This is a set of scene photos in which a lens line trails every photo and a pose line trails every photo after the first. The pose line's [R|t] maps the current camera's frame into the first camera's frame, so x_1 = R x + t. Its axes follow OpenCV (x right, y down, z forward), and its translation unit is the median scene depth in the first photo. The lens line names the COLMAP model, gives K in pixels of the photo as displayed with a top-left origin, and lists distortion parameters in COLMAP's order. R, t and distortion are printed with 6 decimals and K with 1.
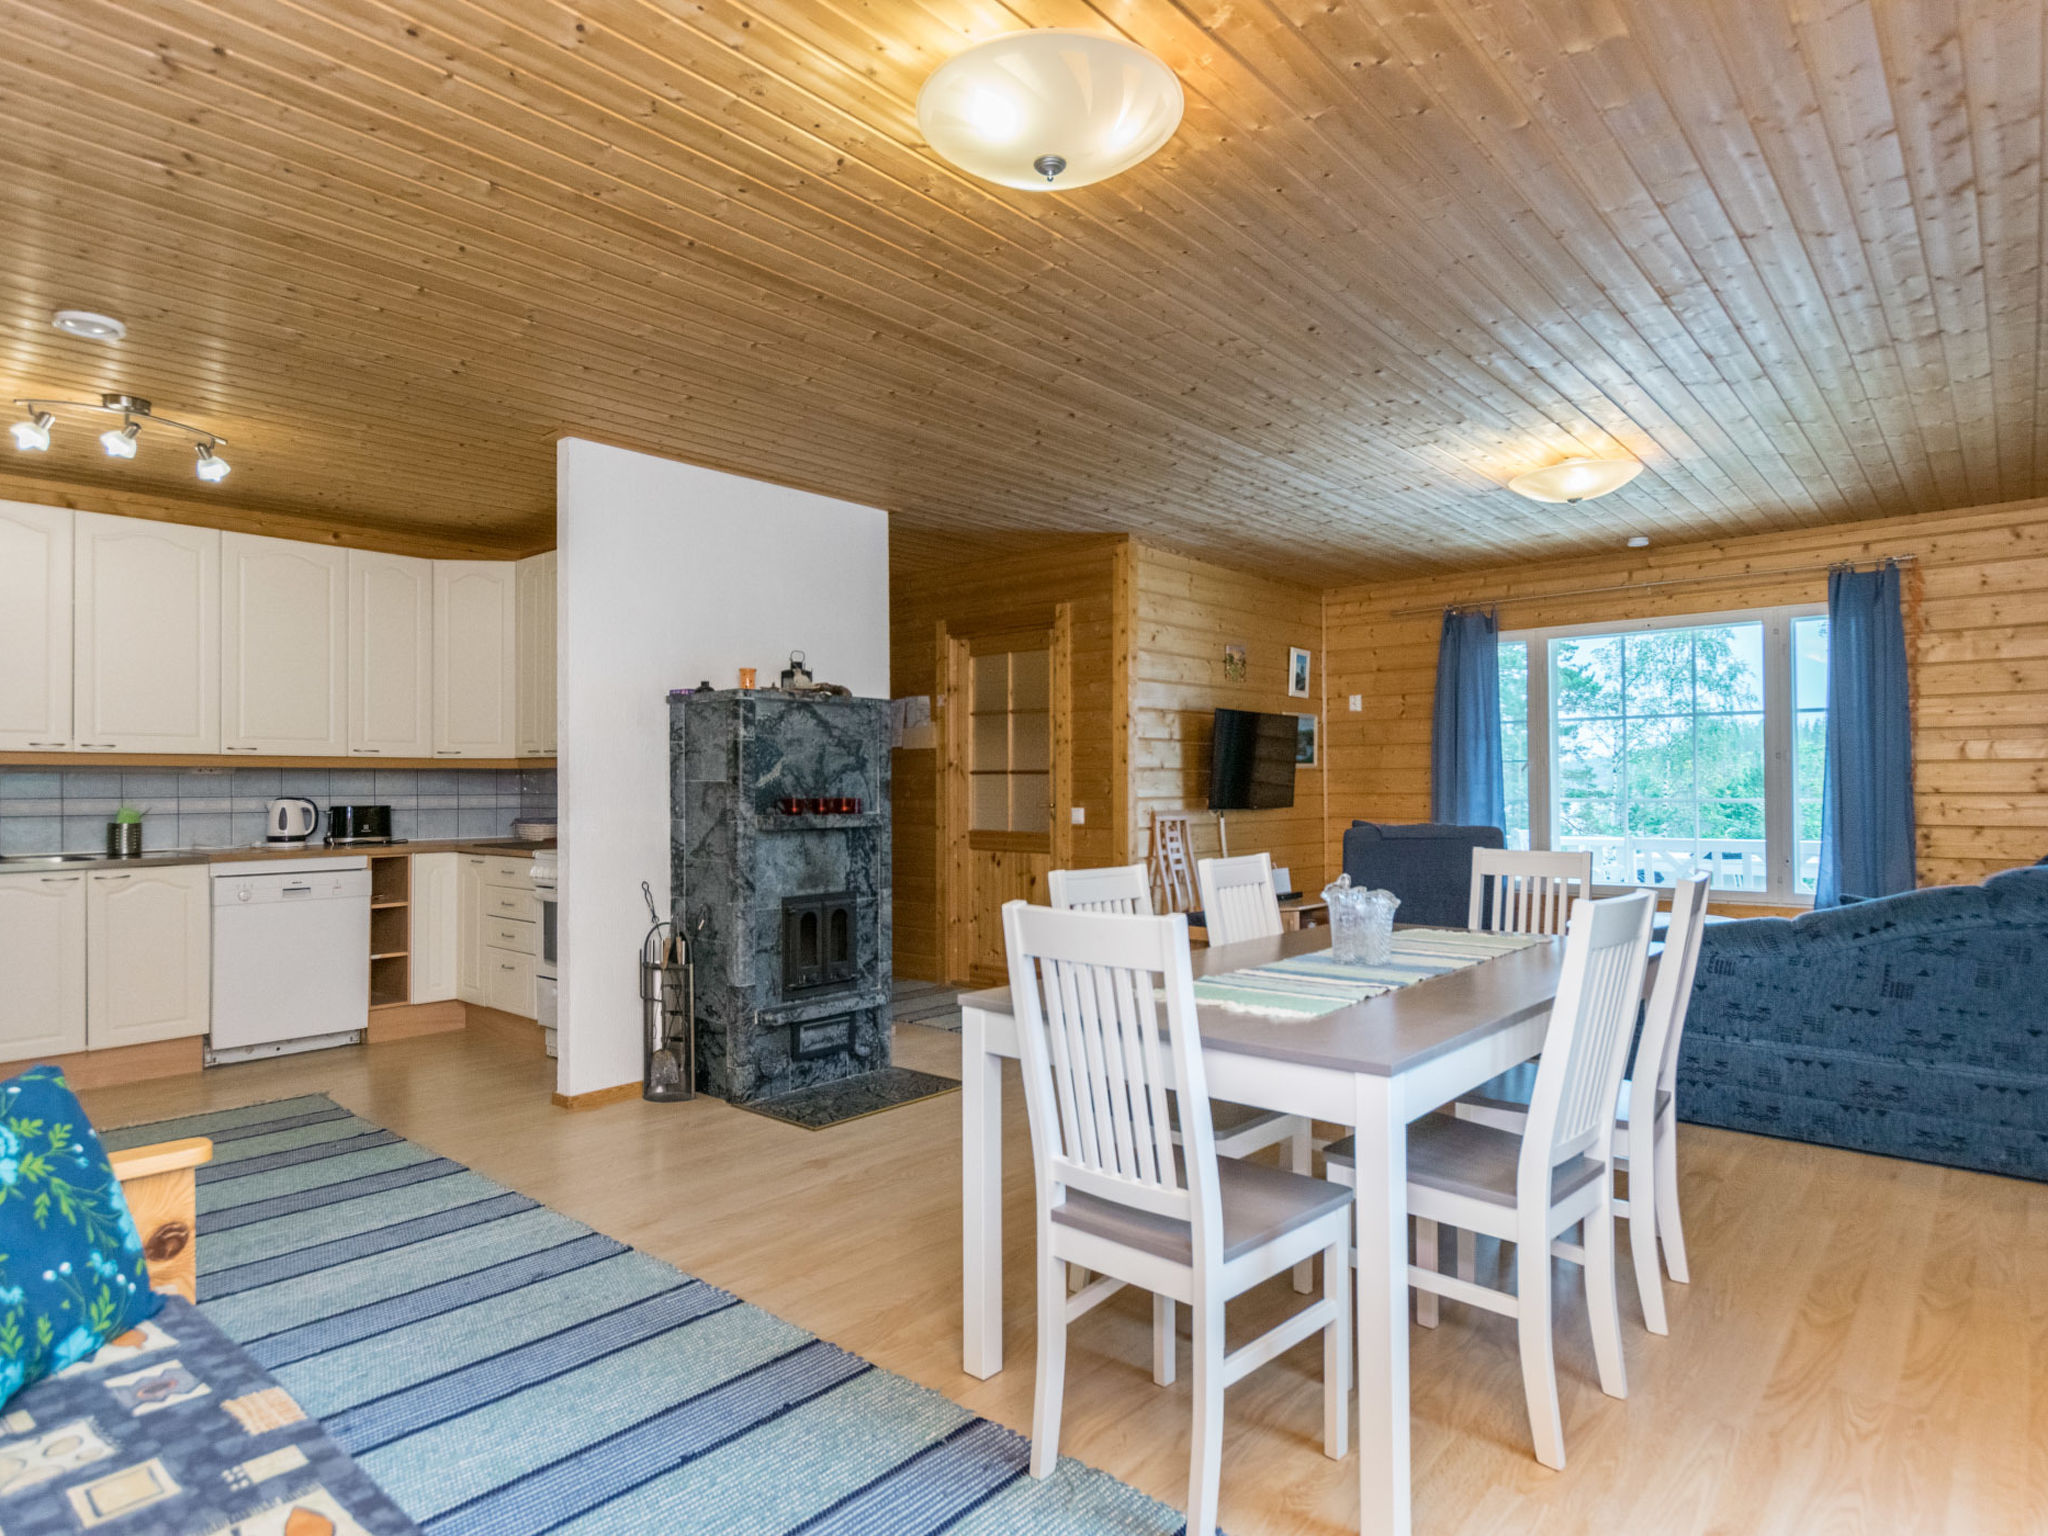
lens RADIAL K [[1178.9, 0, 1014.2], [0, 1178.9, 777.5], [0, 0, 1]] dist [0.029677, 0.000646]
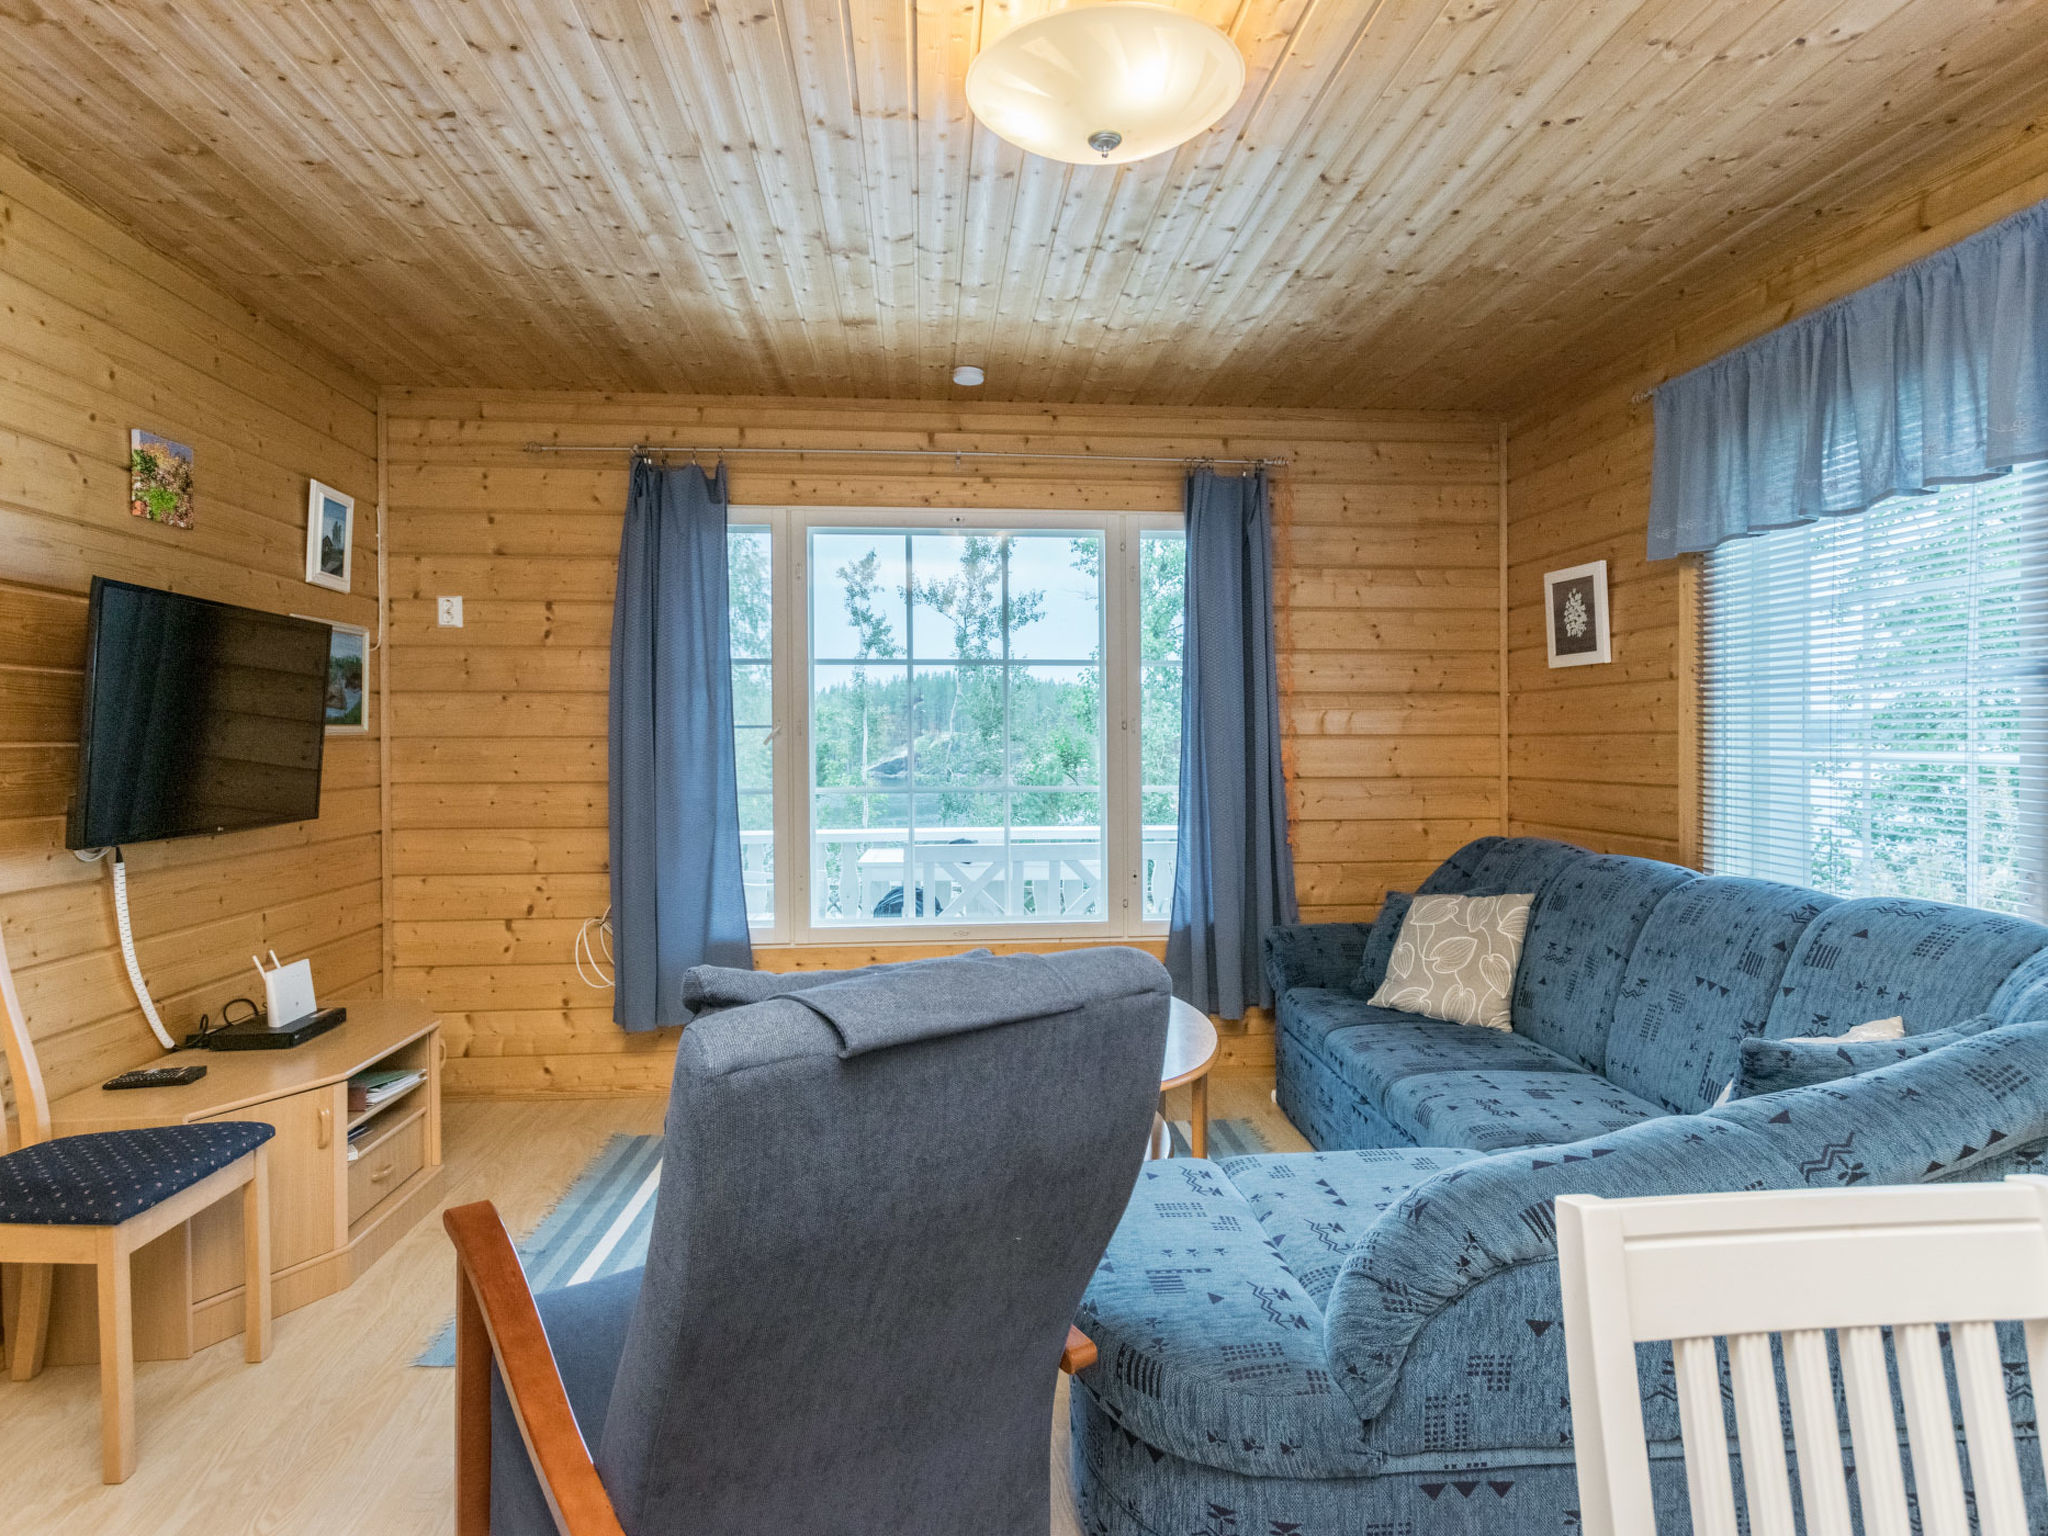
lens RADIAL K [[1106.5, 0, 1019.3], [0, 1106.5, 751.3], [0, 0, 1]] dist [0.017633, 0.000059]
pose [[0.673799, -0.005128, 0.738897, 0.102061], [-0.006256, 0.999900, 0.012644, -0.009342], [-0.738888, -0.013142, 0.673700, 0.525150]]
